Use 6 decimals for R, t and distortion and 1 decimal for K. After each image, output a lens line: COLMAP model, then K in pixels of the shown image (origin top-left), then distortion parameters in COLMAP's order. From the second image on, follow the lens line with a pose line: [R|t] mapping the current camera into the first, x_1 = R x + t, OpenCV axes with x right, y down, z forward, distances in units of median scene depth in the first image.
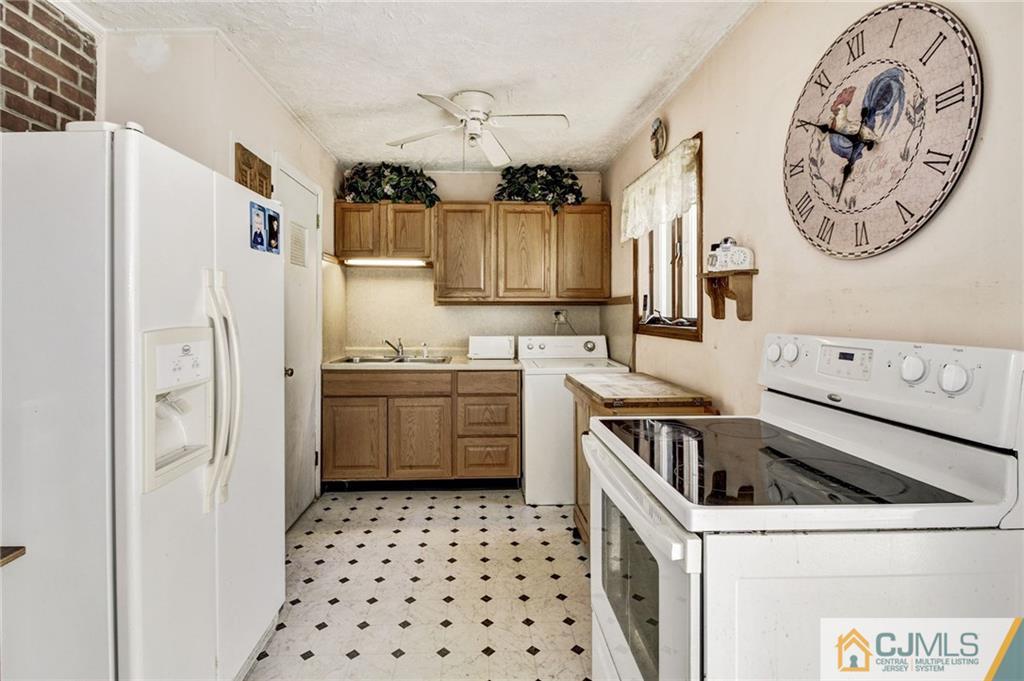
lens RADIAL K [[473.0, 0, 488.4], [0, 473.0, 320.9], [0, 0, 1]] dist [0.010483, -0.011065]
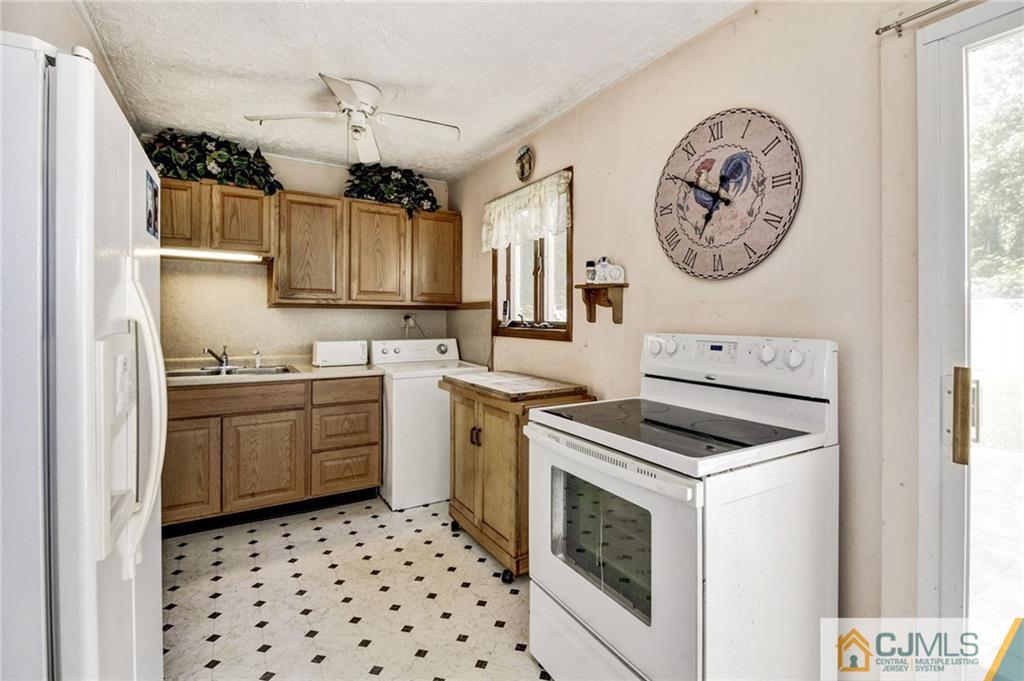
lens RADIAL K [[474.5, 0, 510.1], [0, 474.5, 328.9], [0, 0, 1]] dist [0.002874, 0.000240]
pose [[0.872976, -0.007227, 0.487710, -0.184755], [0.003558, 0.999958, 0.008450, 0.000980], [-0.487750, -0.005641, 0.872965, 0.019334]]
